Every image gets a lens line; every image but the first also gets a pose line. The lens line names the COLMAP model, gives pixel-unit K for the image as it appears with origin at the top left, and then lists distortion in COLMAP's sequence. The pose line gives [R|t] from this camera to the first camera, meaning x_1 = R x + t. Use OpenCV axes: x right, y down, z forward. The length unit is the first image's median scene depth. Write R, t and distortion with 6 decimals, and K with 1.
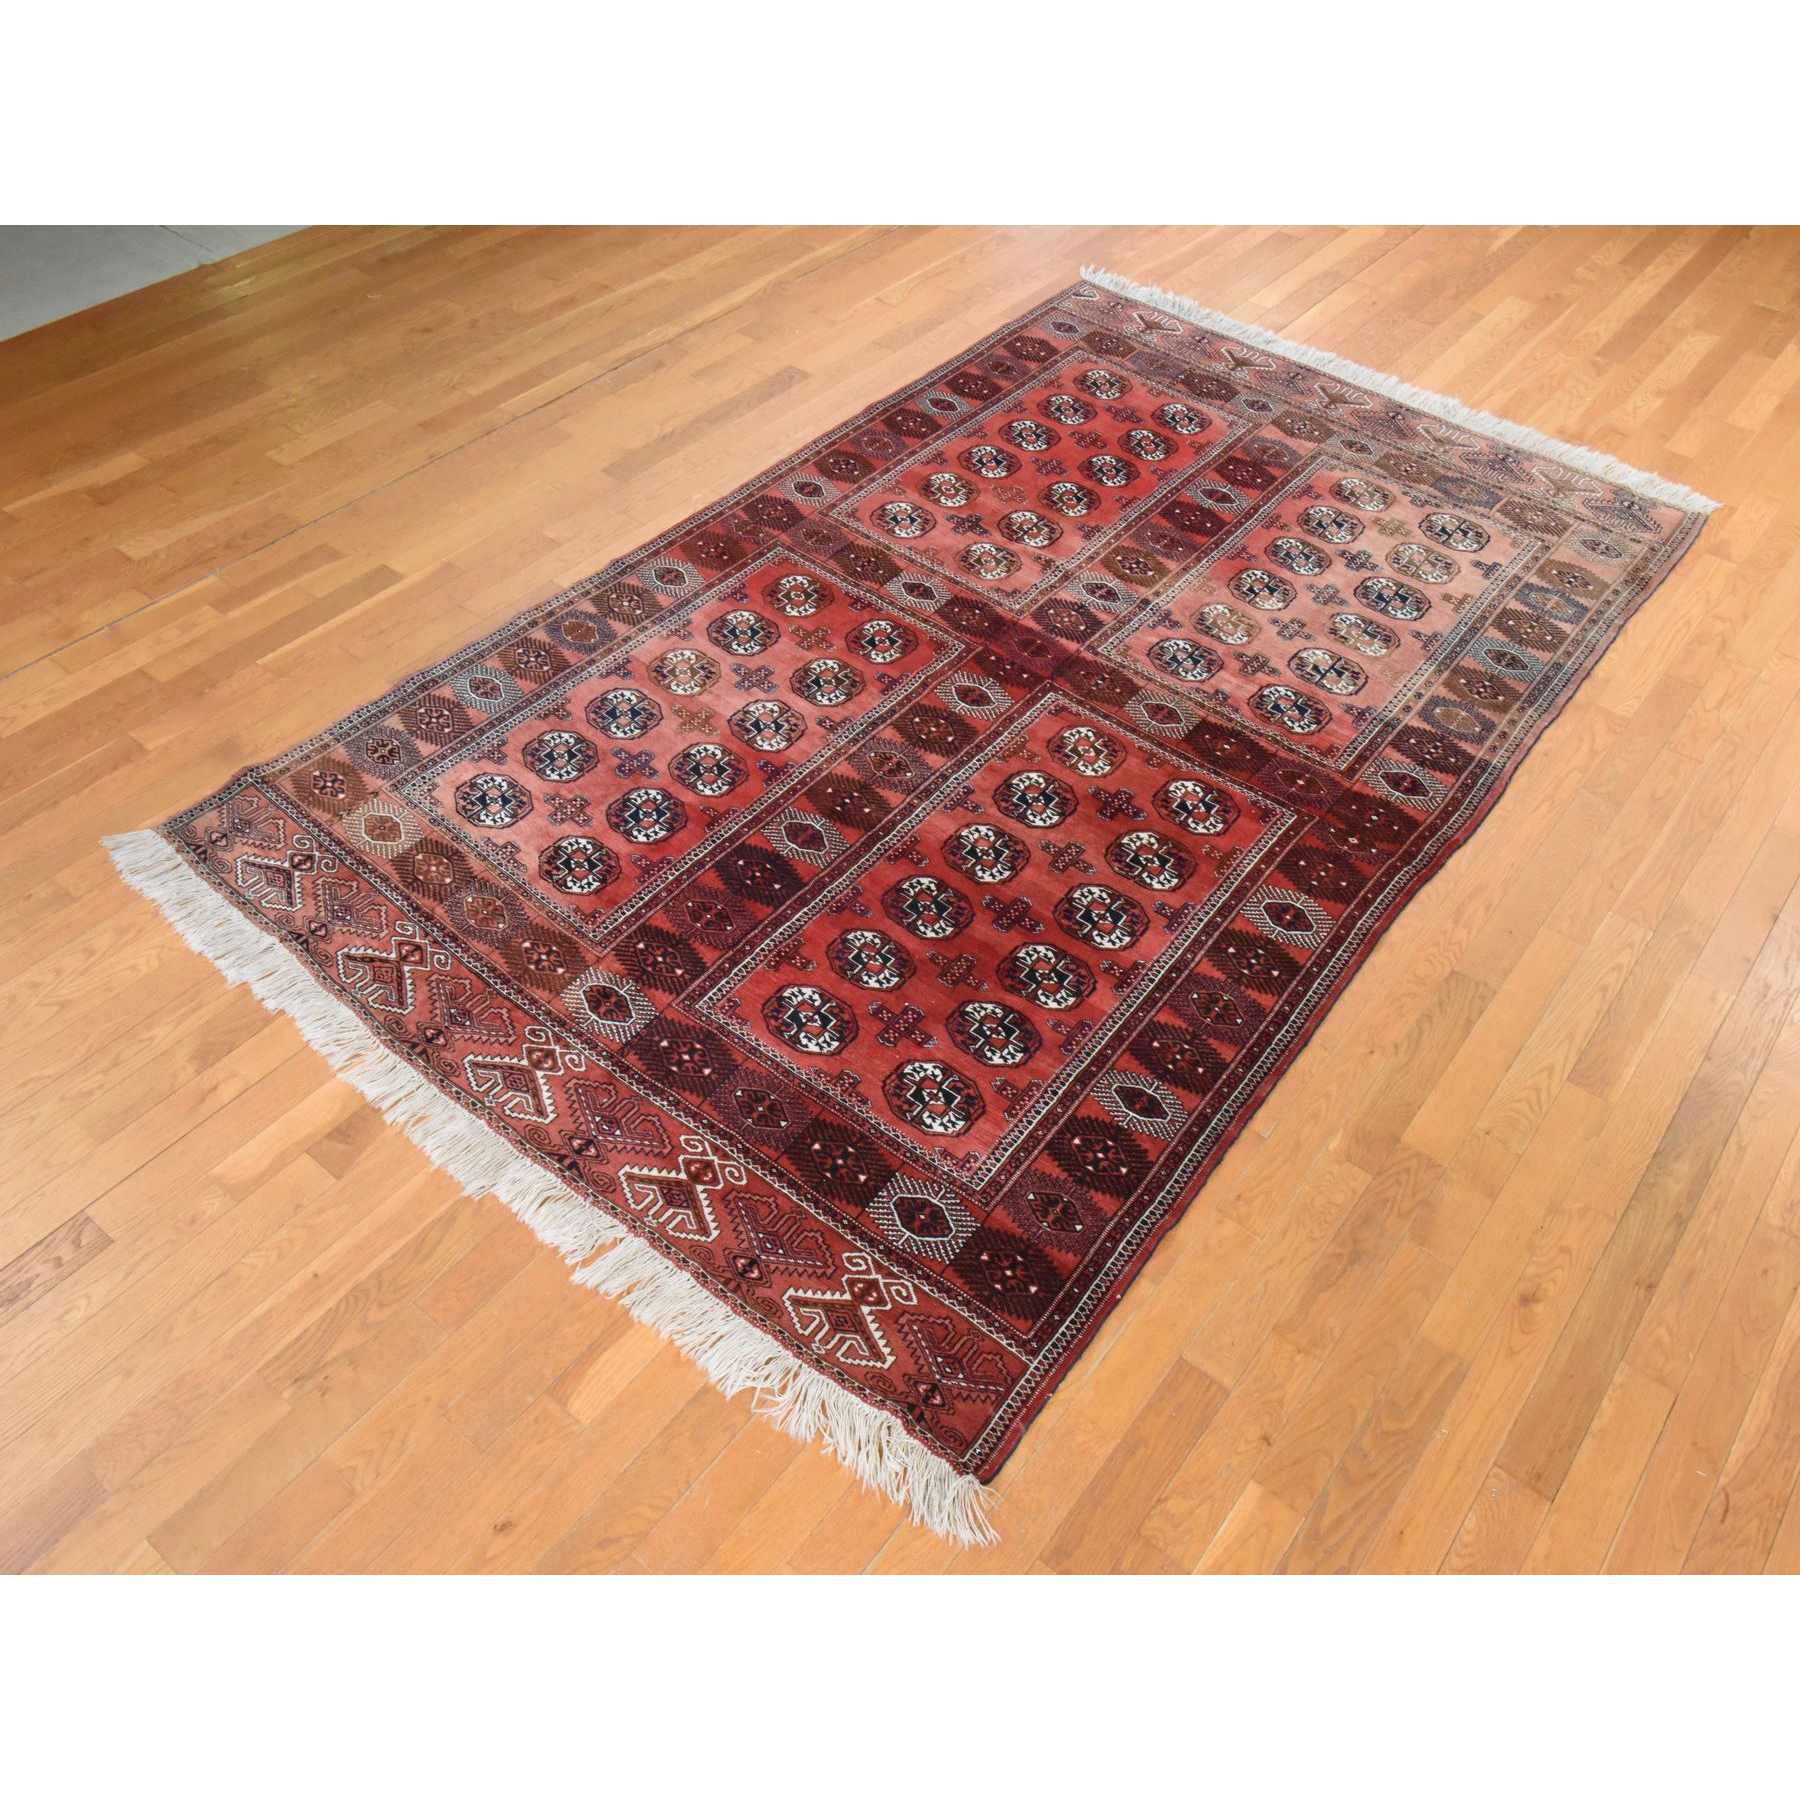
lens RADIAL K [[1436.0, 0, 900.0], [0, 1436.0, 900.0], [0, 0, 1]] dist [0.007203, 0.003454]
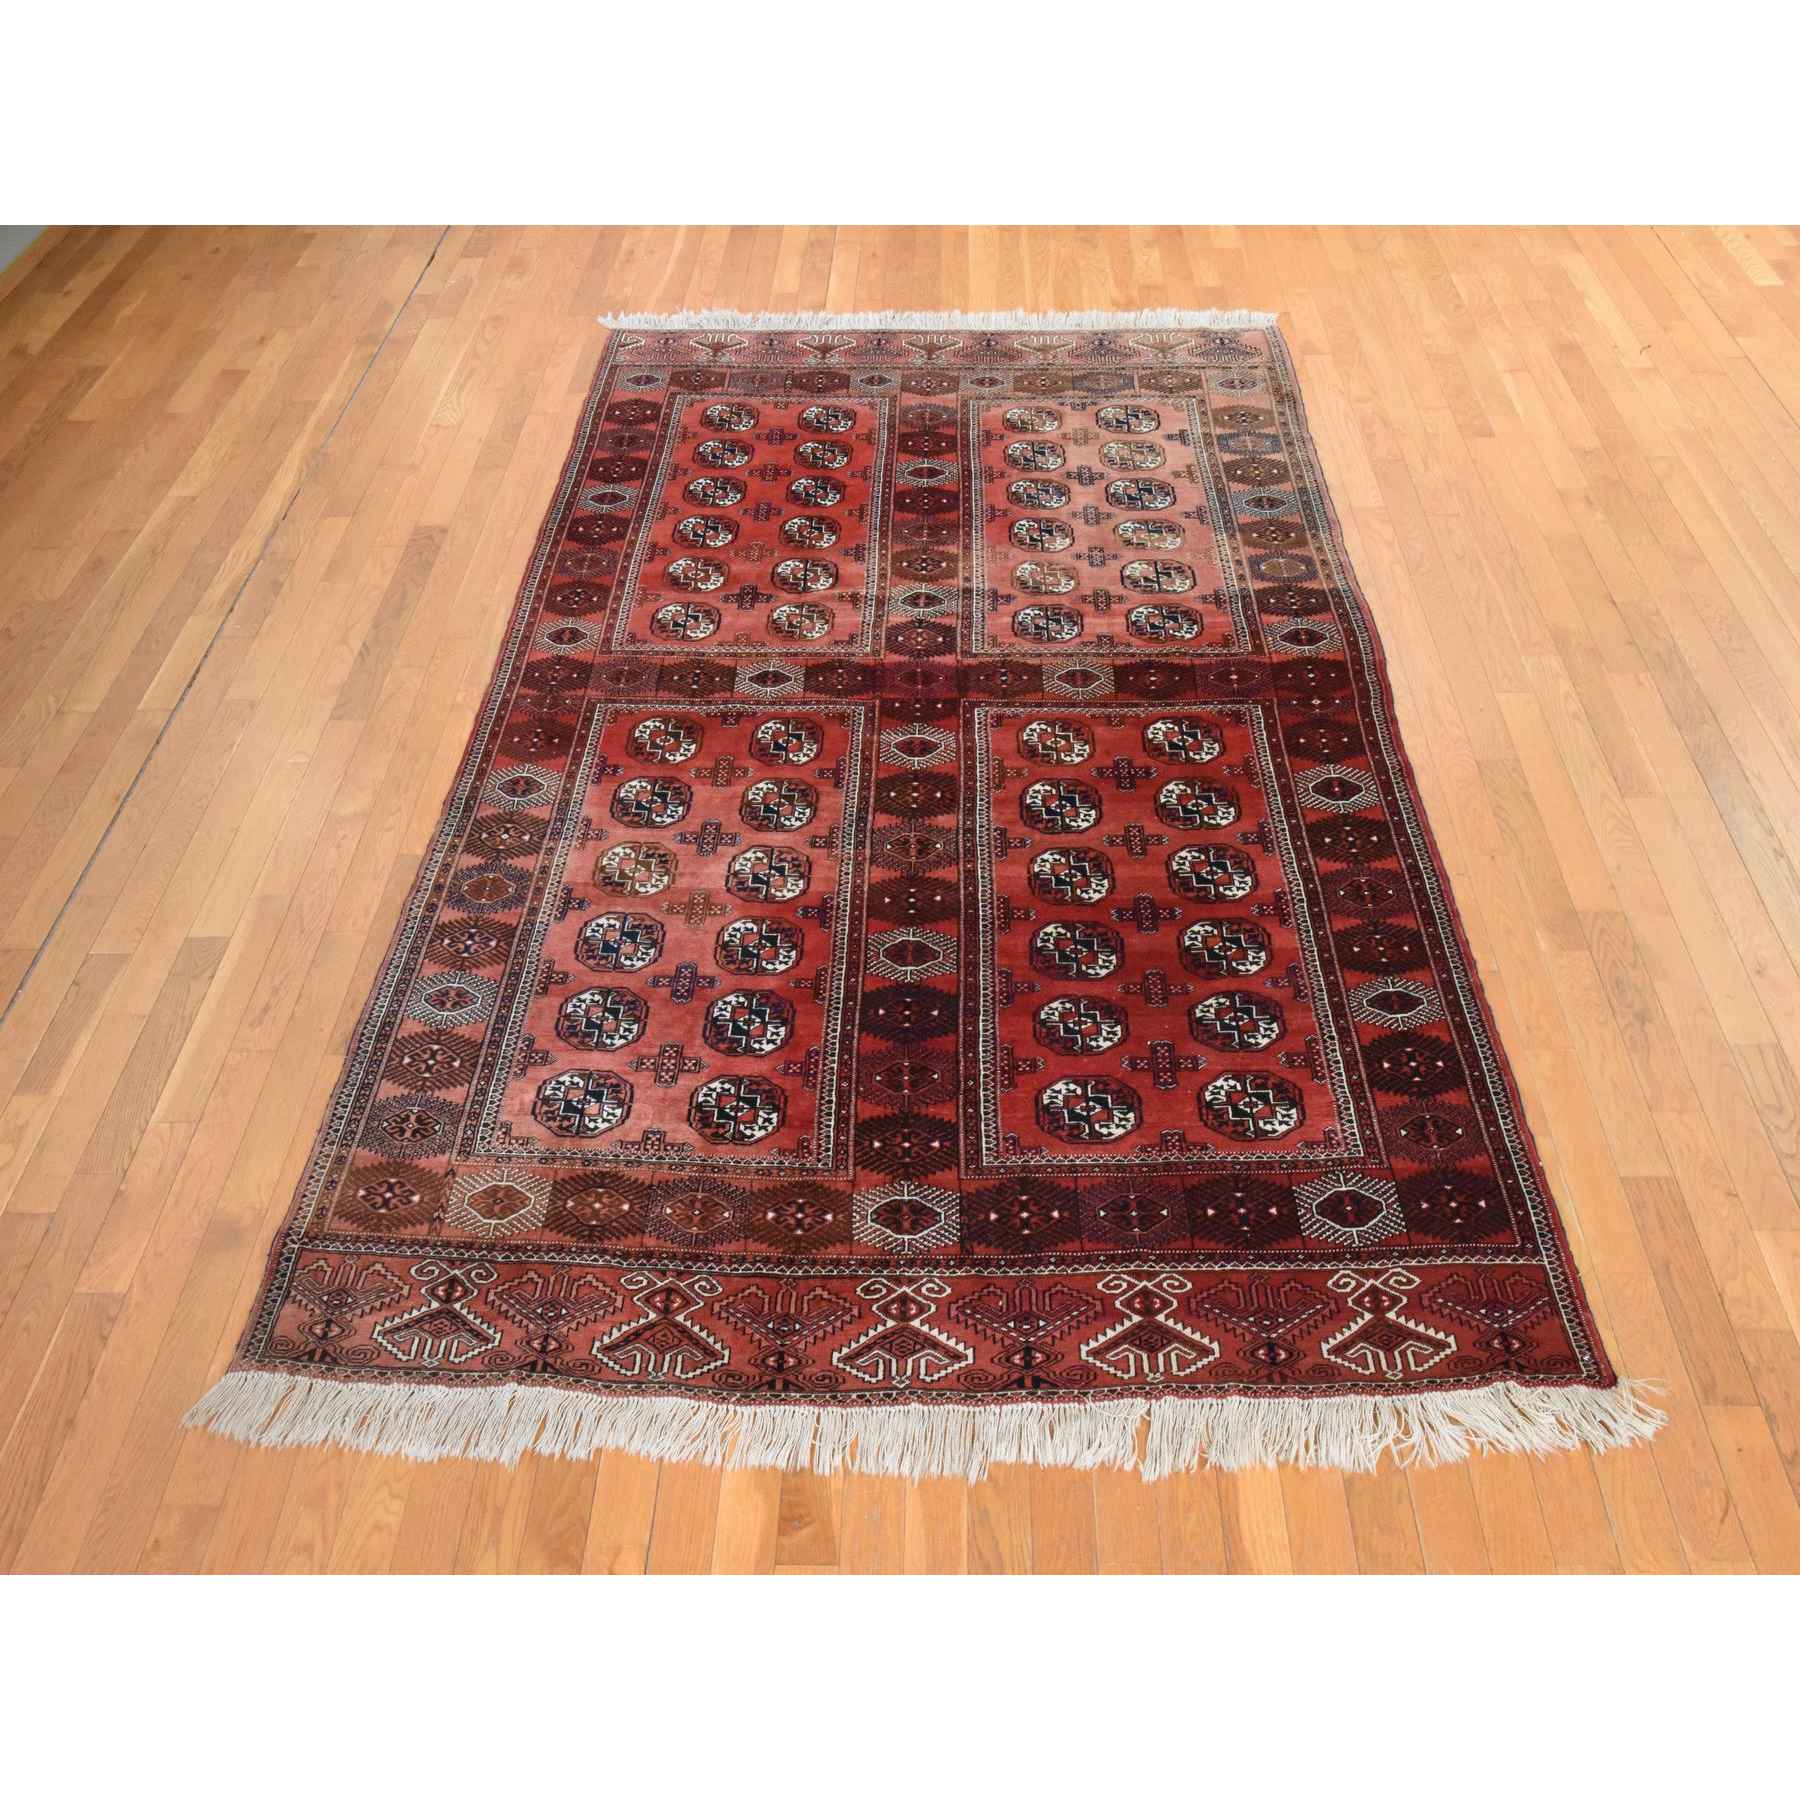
lens RADIAL K [[1436.0, 0, 900.0], [0, 1436.0, 900.0], [0, 0, 1]] dist [0.007203, 0.003454]
pose [[0.795416, -0.482908, 0.366214, -0.365848], [0.482209, 0.870300, 0.100264, -0.158357], [-0.367135, 0.096840, 0.925113, 0.133105]]
